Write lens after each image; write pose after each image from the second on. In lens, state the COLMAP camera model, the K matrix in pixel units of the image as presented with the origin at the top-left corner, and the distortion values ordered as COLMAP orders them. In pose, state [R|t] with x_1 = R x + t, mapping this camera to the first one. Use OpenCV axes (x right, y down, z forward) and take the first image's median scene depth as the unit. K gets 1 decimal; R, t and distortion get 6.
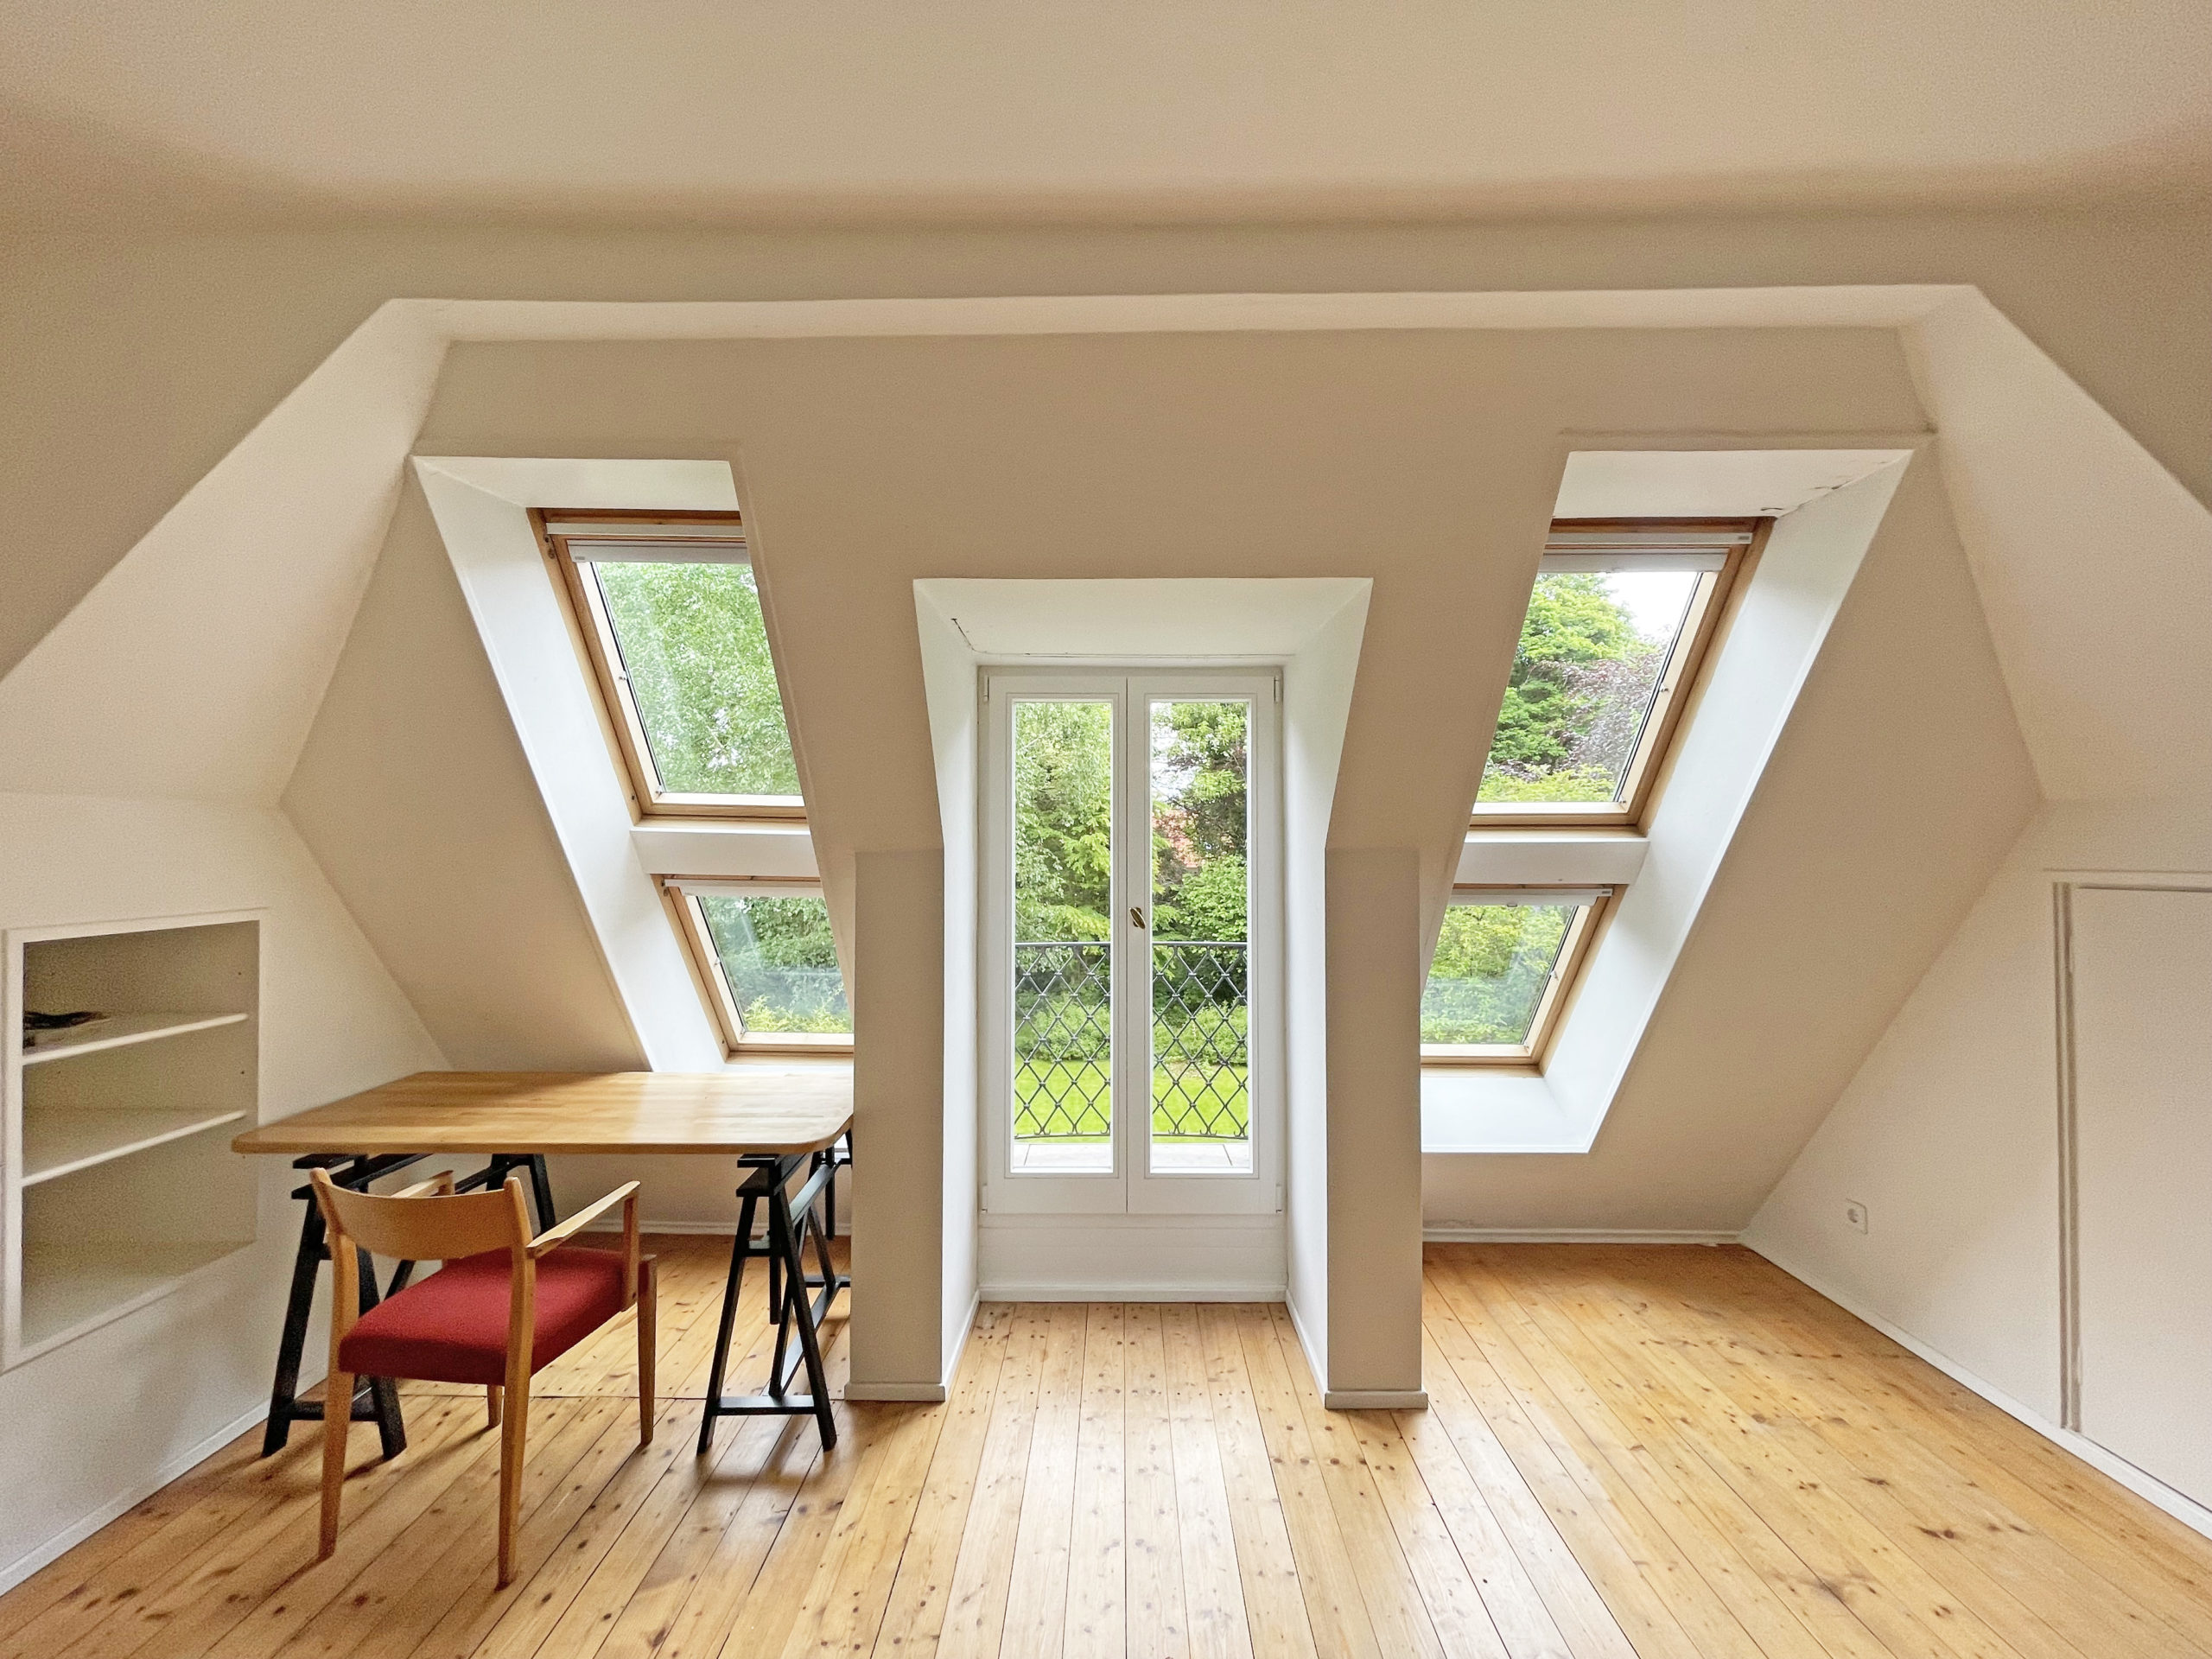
lens RADIAL K [[888.4, 0, 1111.8], [0, 888.4, 837.1], [0, 0, 1]] dist [0.001673, 0.000337]
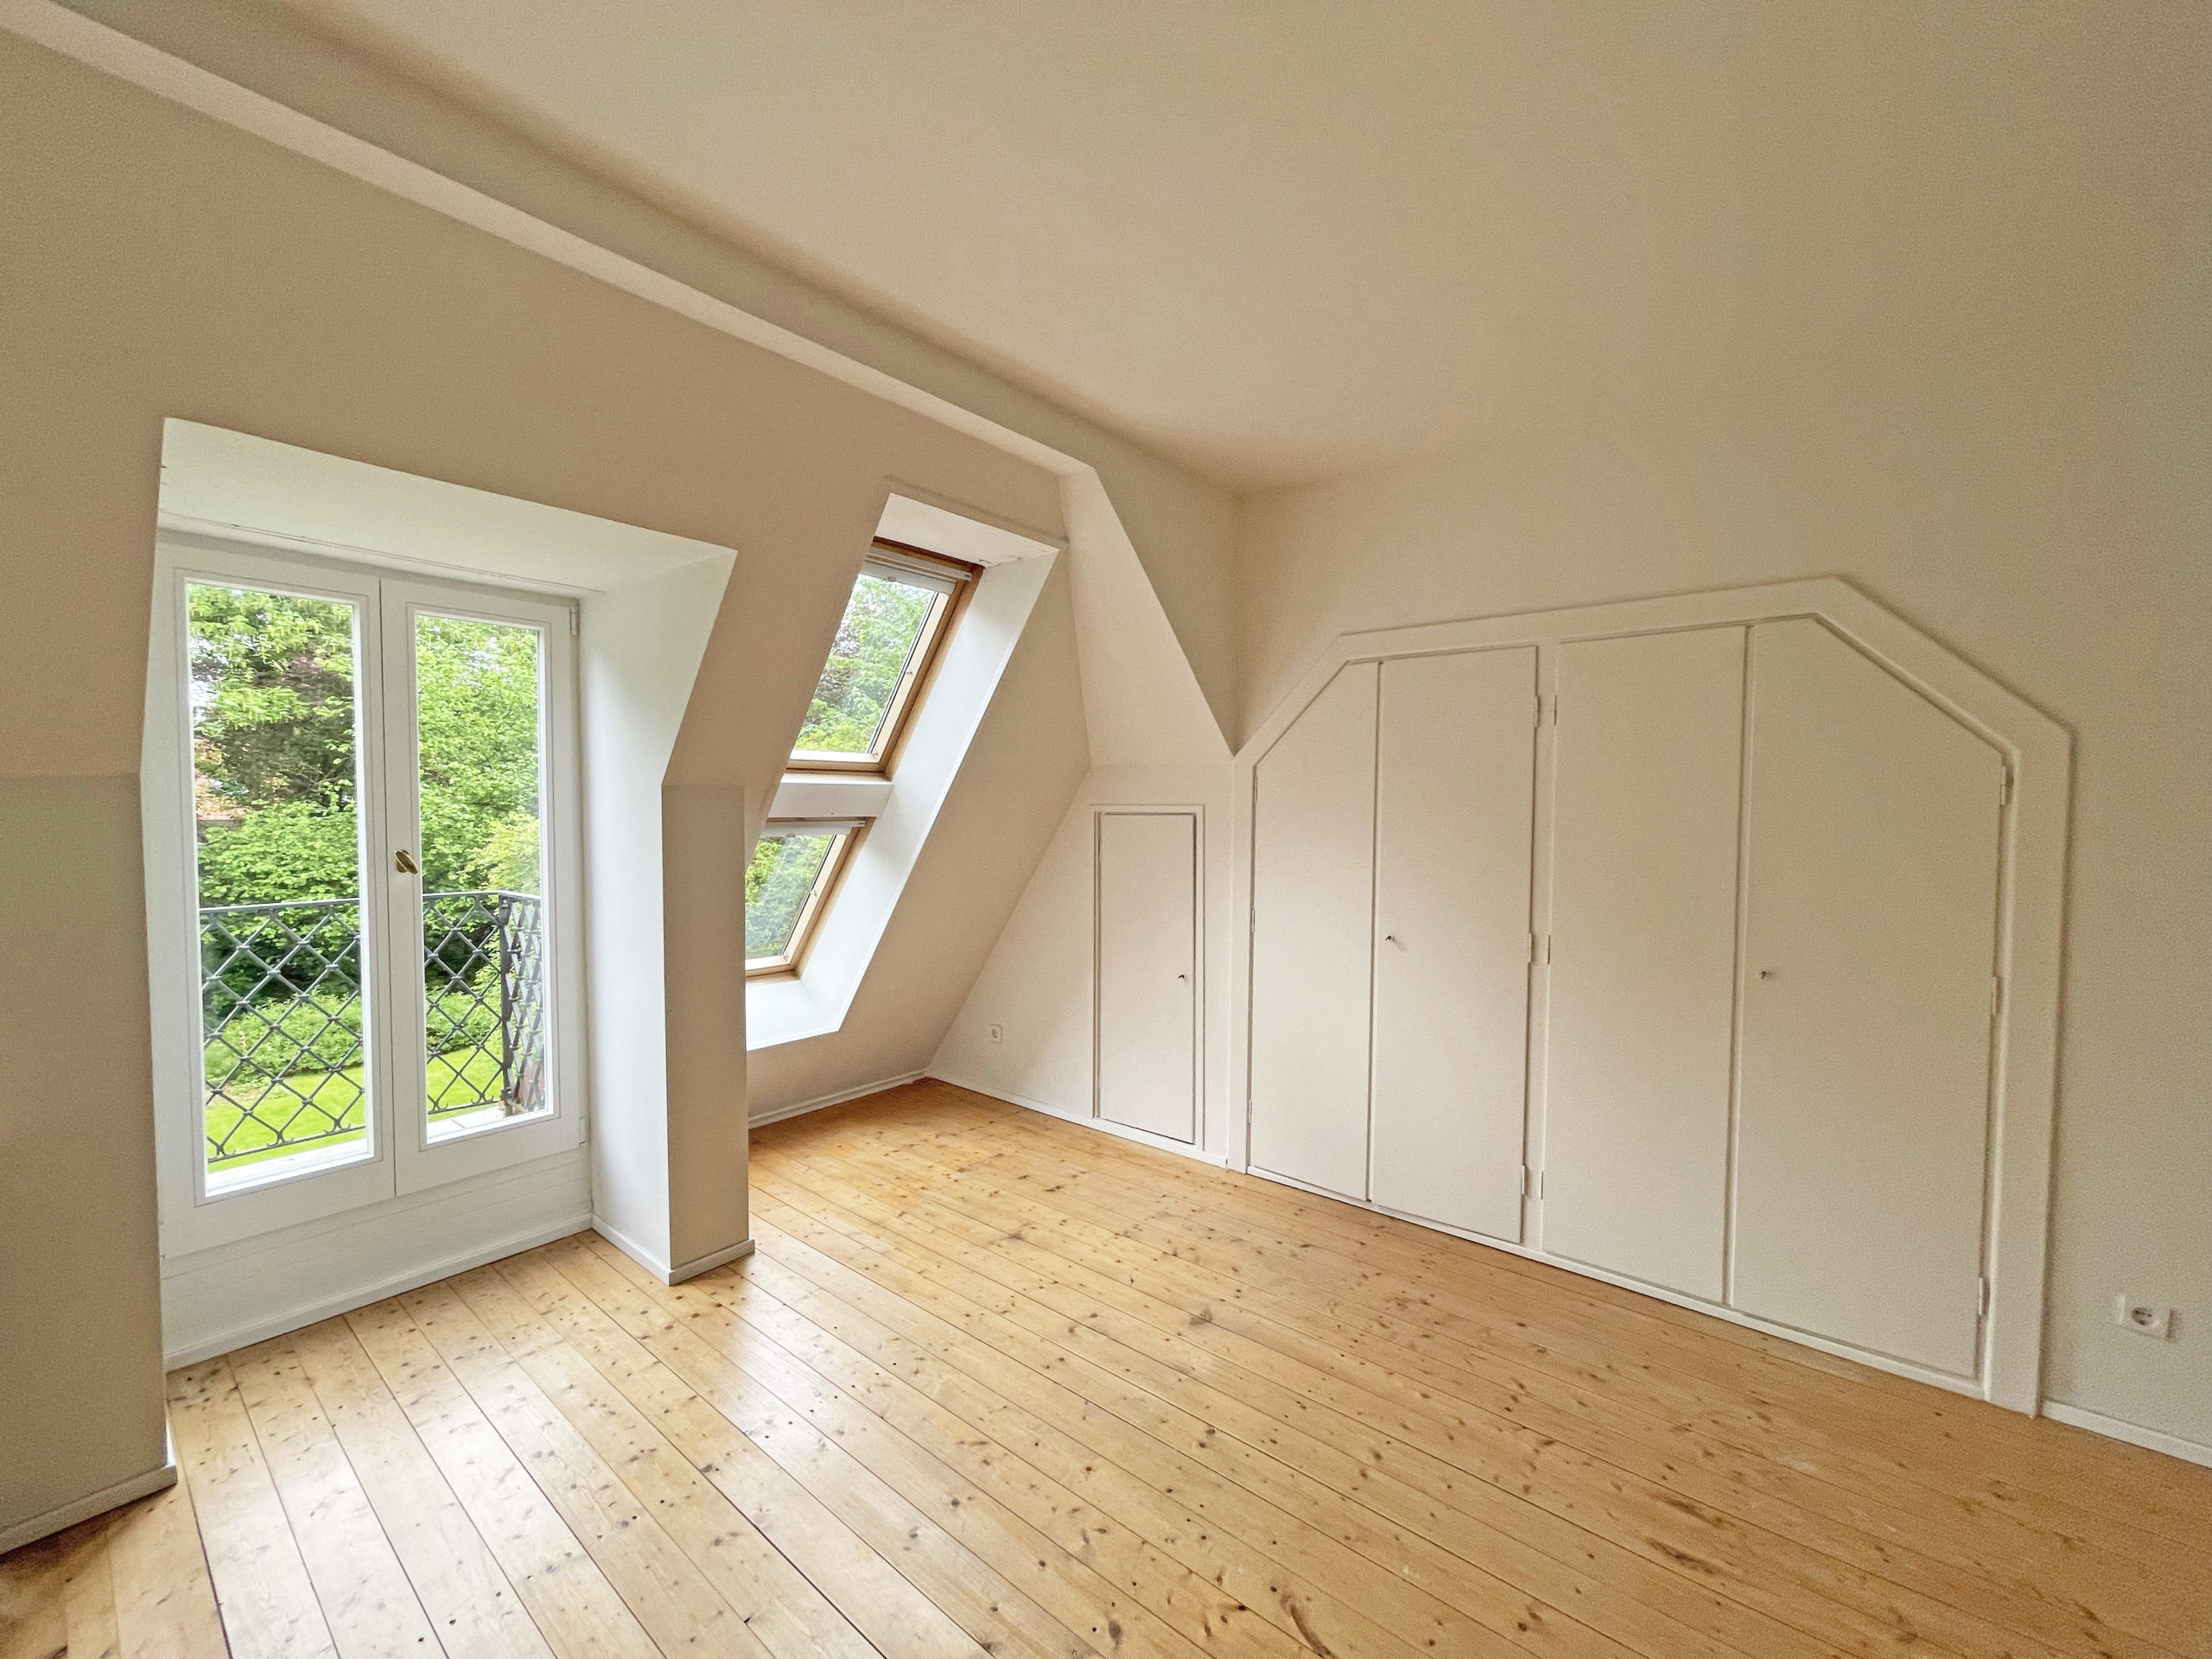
lens RADIAL K [[888.4, 0, 1099.8], [0, 888.4, 833.7], [0, 0, 1]] dist [0.001673, 0.000337]
pose [[0.630060, -0.022469, 0.776221, -0.261296], [-0.018809, 0.998846, 0.044181, 0.015516], [-0.776318, -0.042437, 0.628911, -0.092277]]
